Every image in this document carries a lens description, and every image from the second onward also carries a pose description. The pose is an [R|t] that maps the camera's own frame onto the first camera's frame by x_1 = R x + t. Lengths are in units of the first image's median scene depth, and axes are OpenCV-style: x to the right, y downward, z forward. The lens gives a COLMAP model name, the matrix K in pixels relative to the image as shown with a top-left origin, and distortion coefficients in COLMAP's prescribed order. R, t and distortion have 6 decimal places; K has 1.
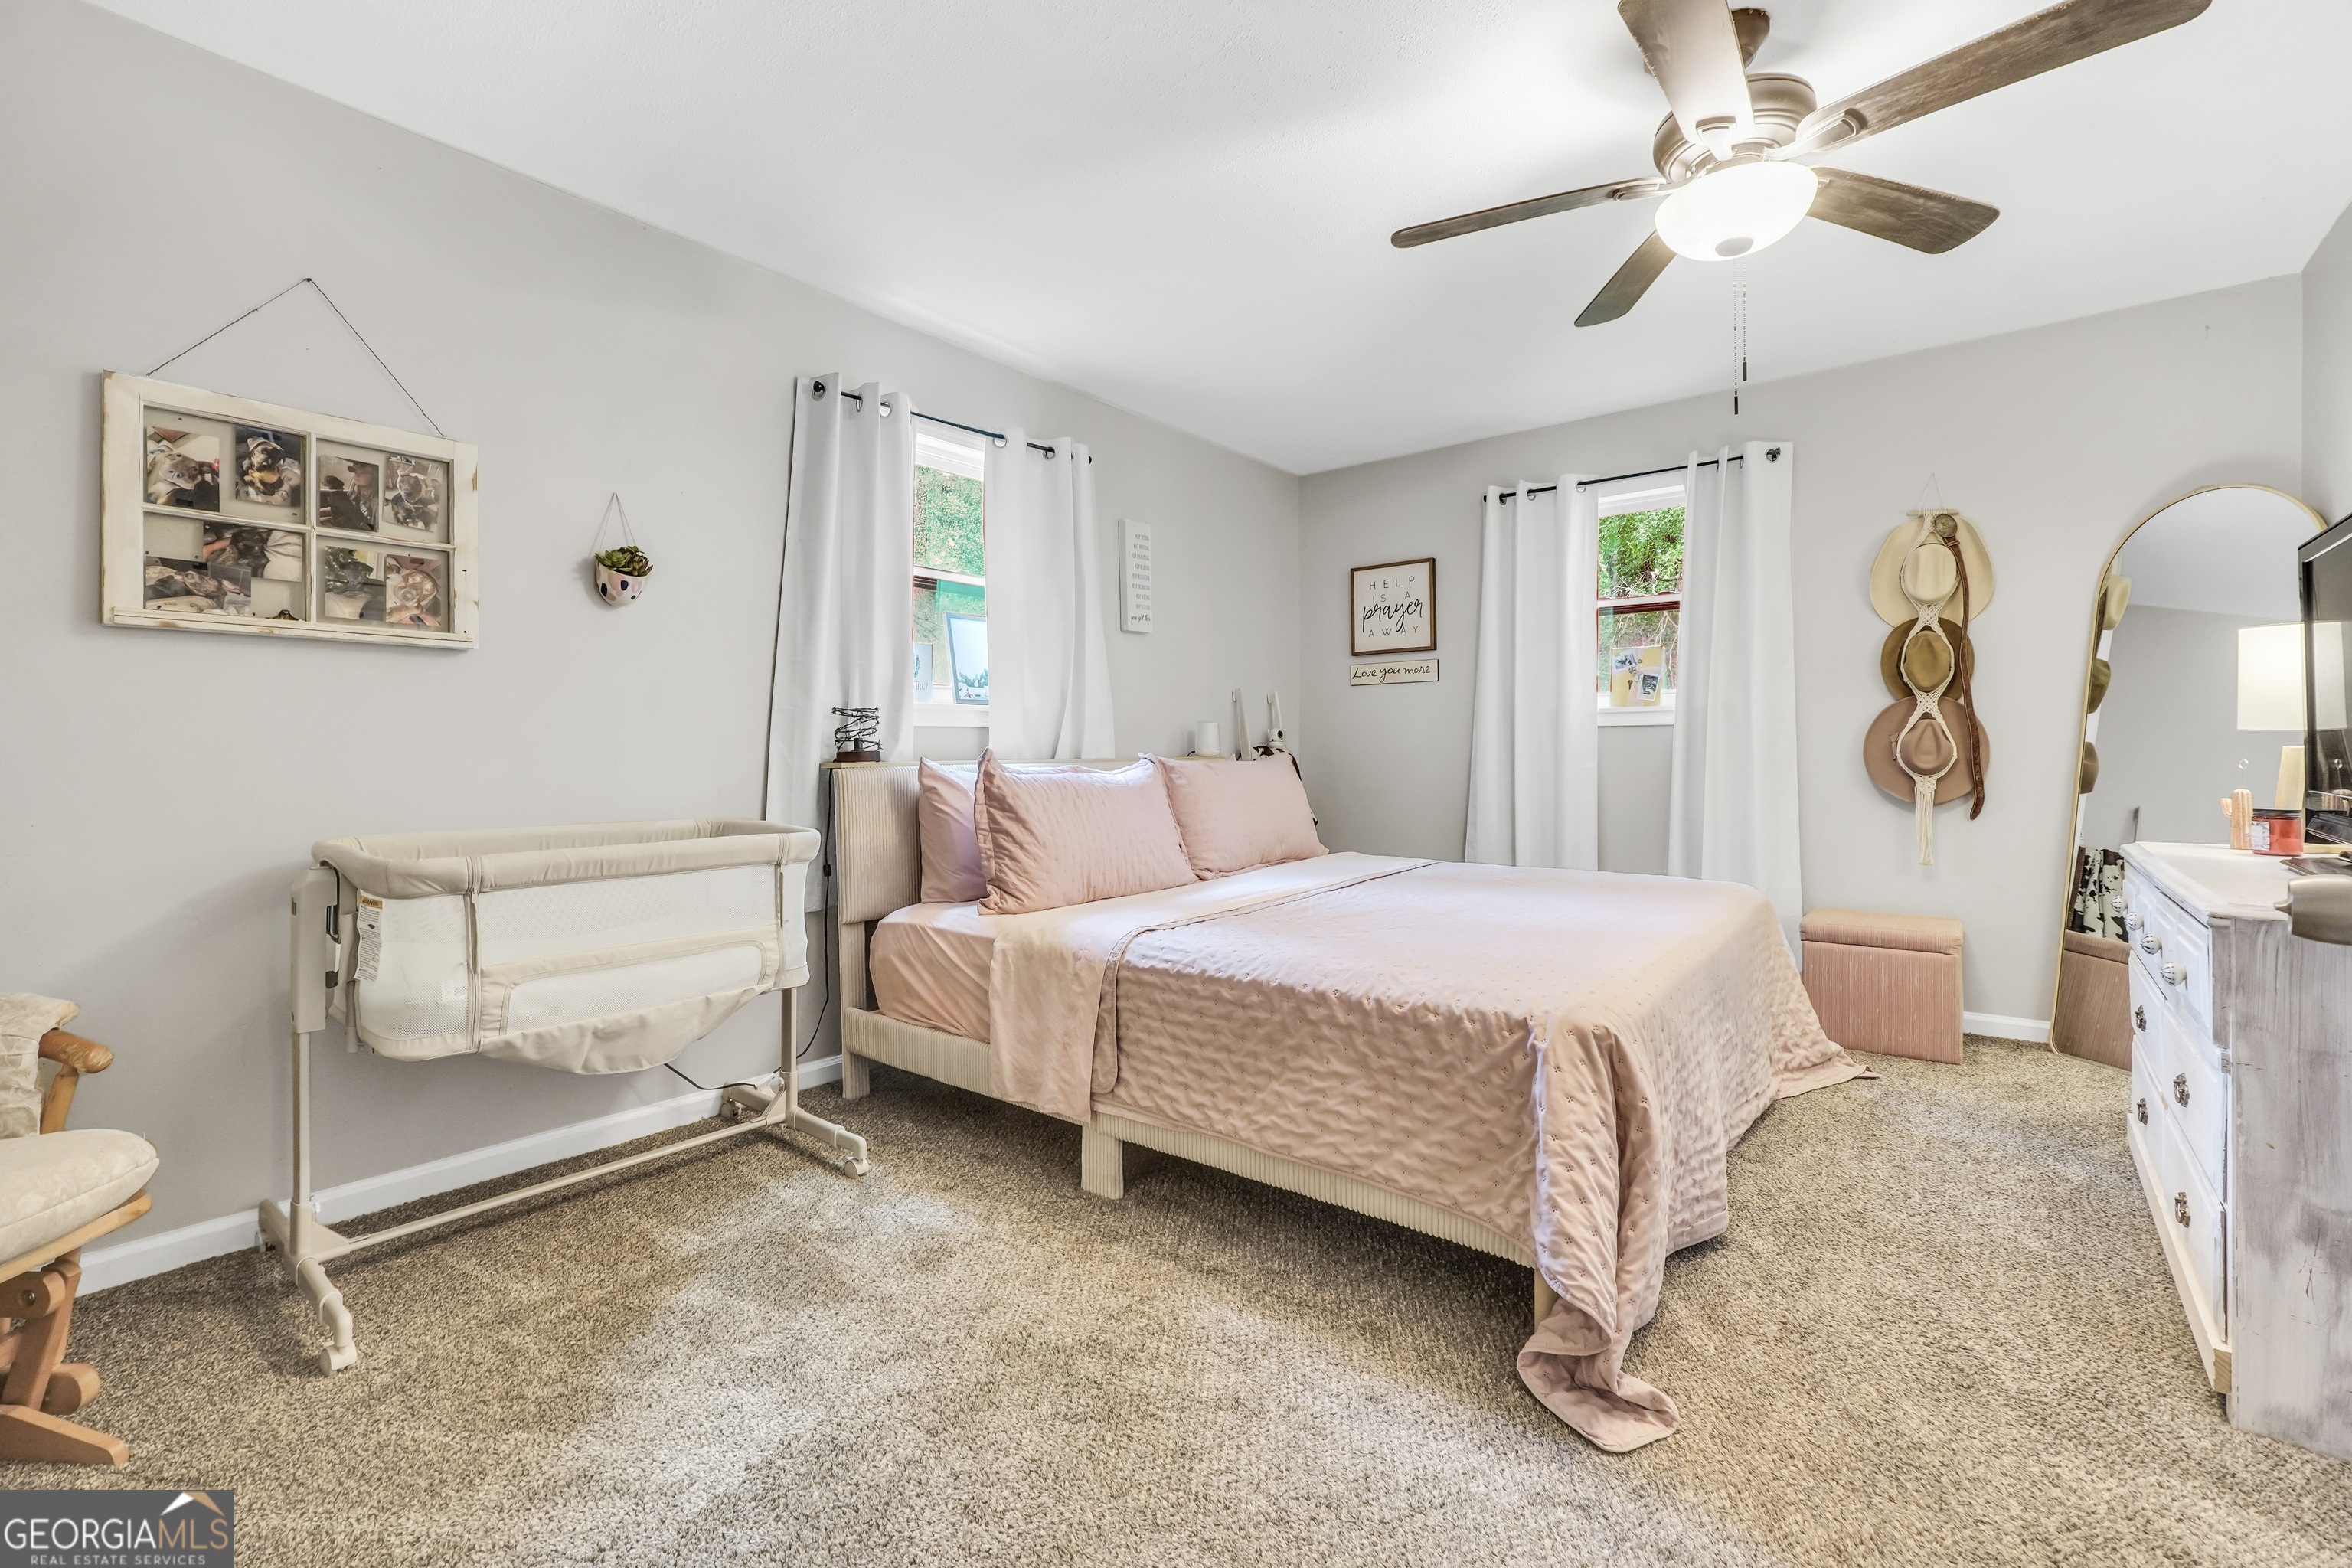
lens RADIAL K [[1001.4, 0, 1149.3], [0, 1001.4, 748.5], [0, 0, 1]] dist [-0.019387, 0.006825]
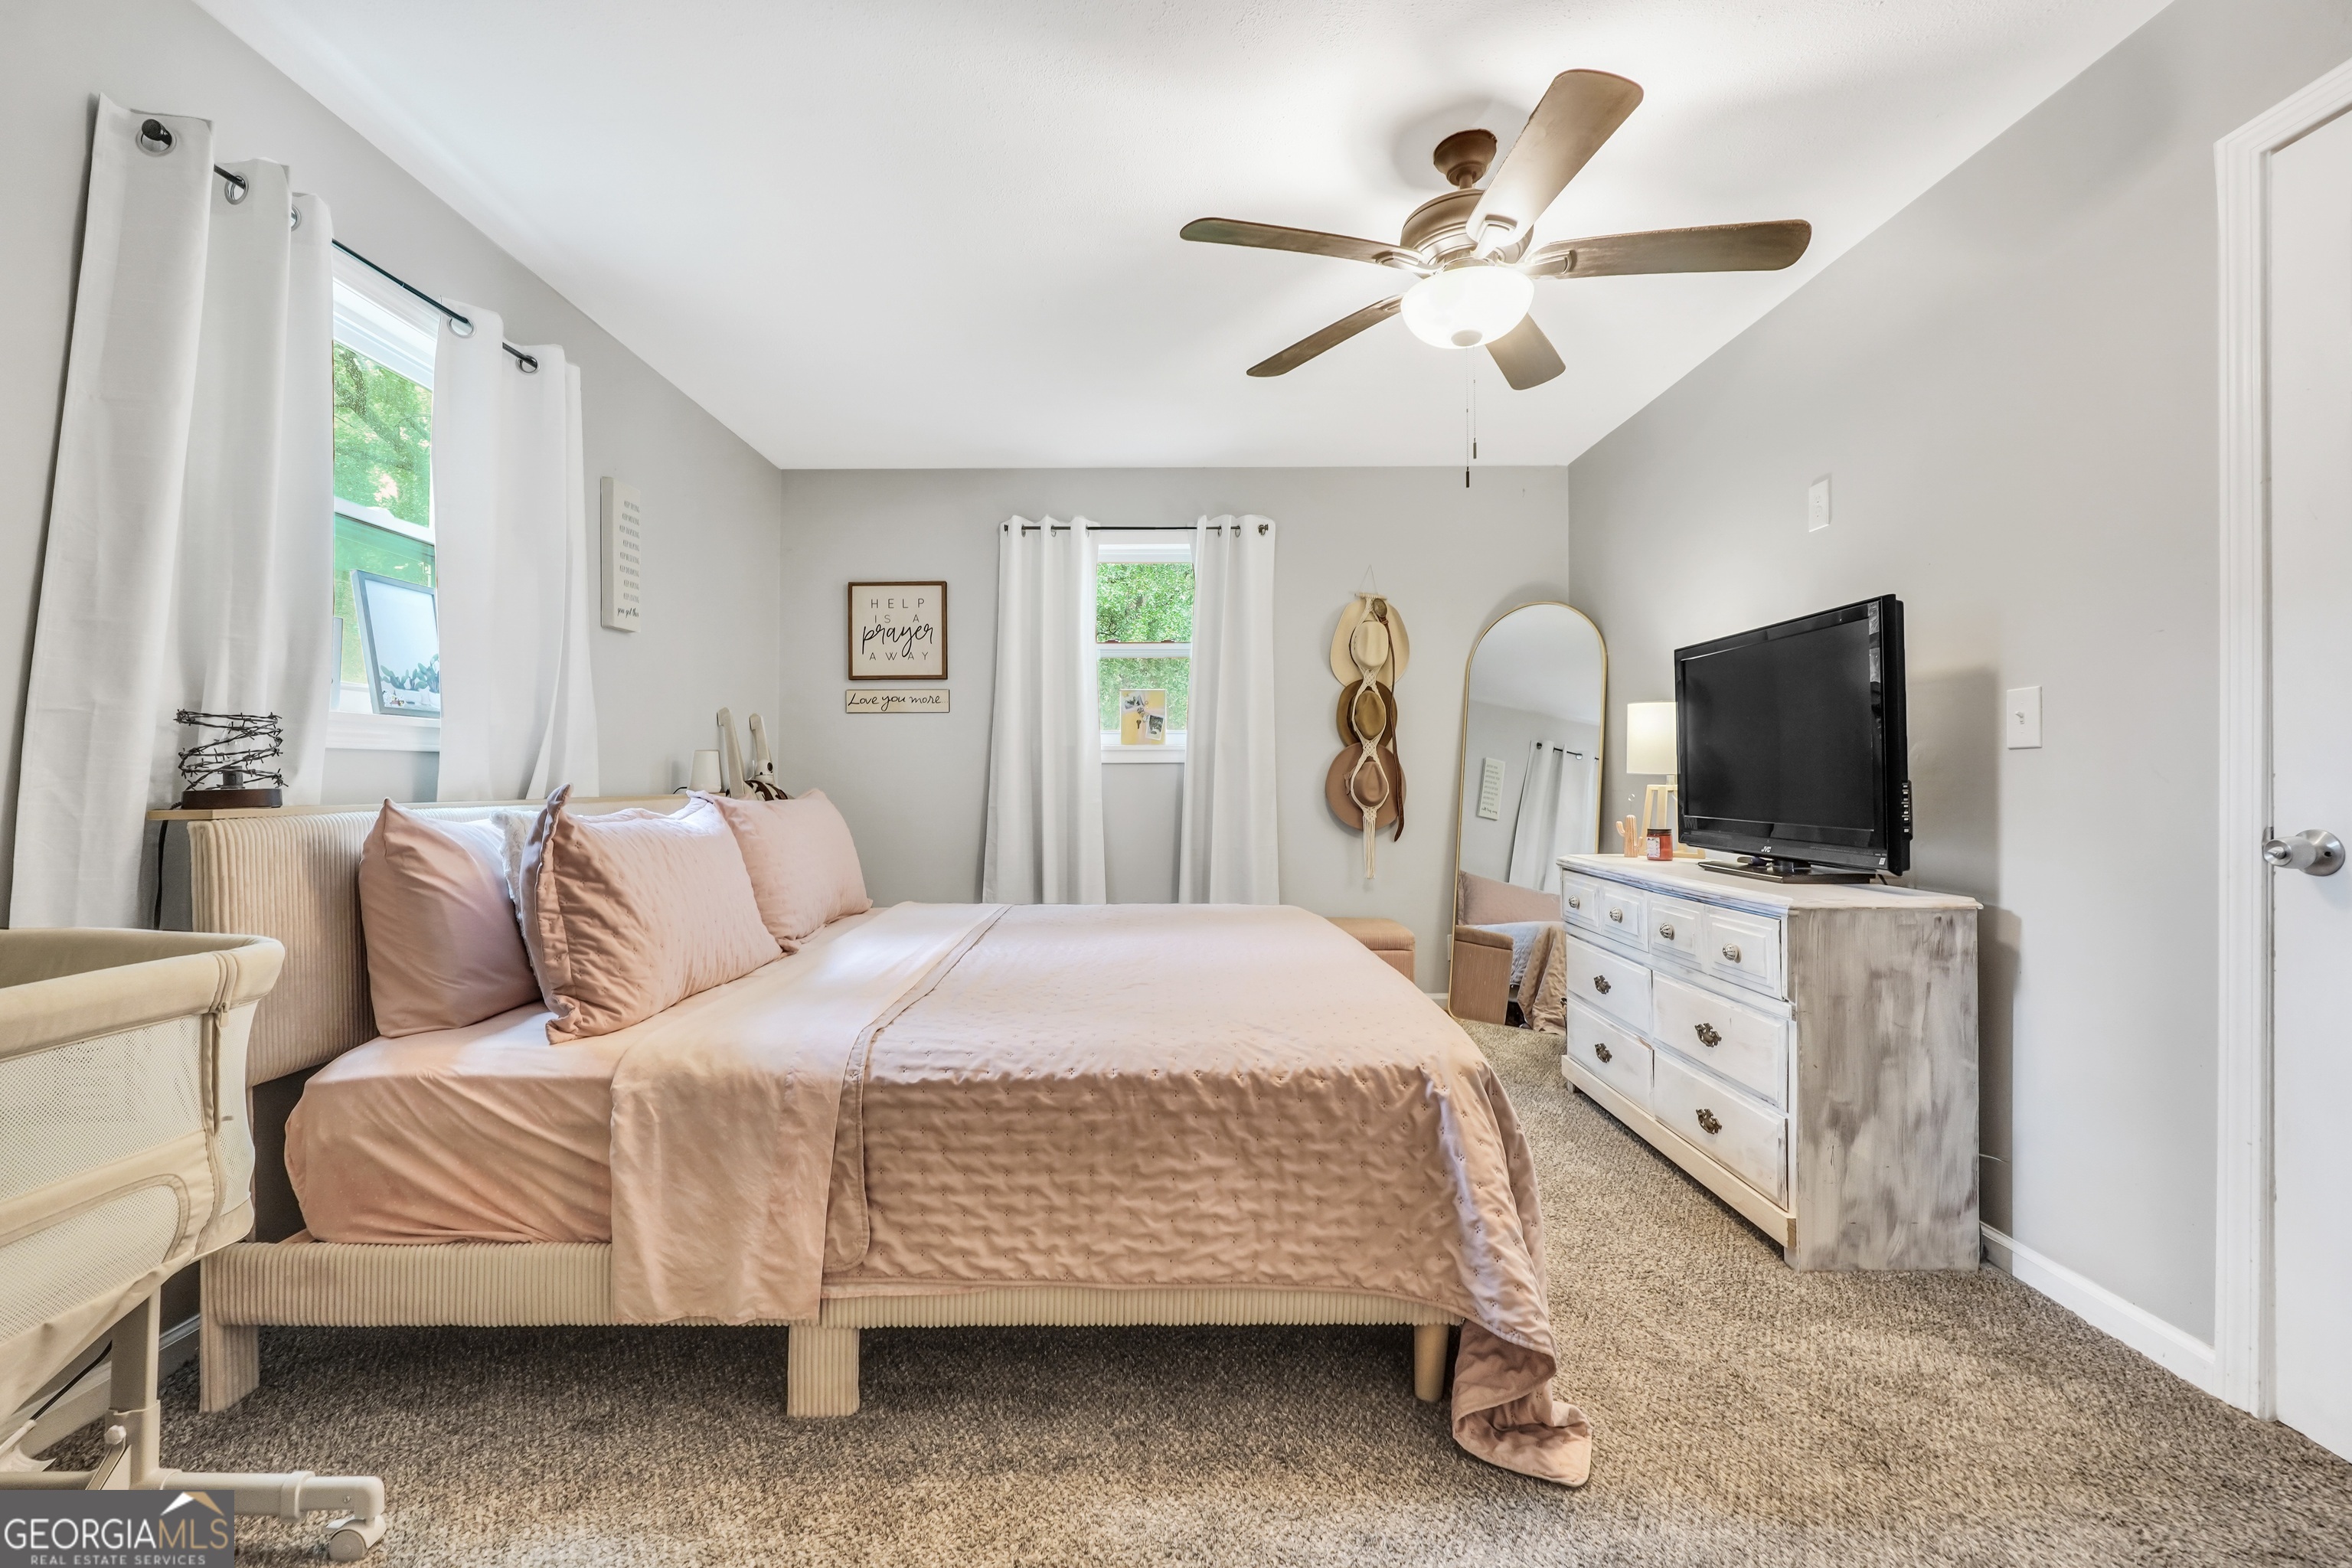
lens RADIAL K [[1001.4, 0, 1180.4], [0, 1001.4, 764.8], [0, 0, 1]] dist [-0.019387, 0.006825]
pose [[0.773885, 0.013811, 0.633176, -0.268394], [-0.003200, 0.999835, -0.017896, -0.003368], [-0.633318, 0.011823, 0.773801, 0.250647]]
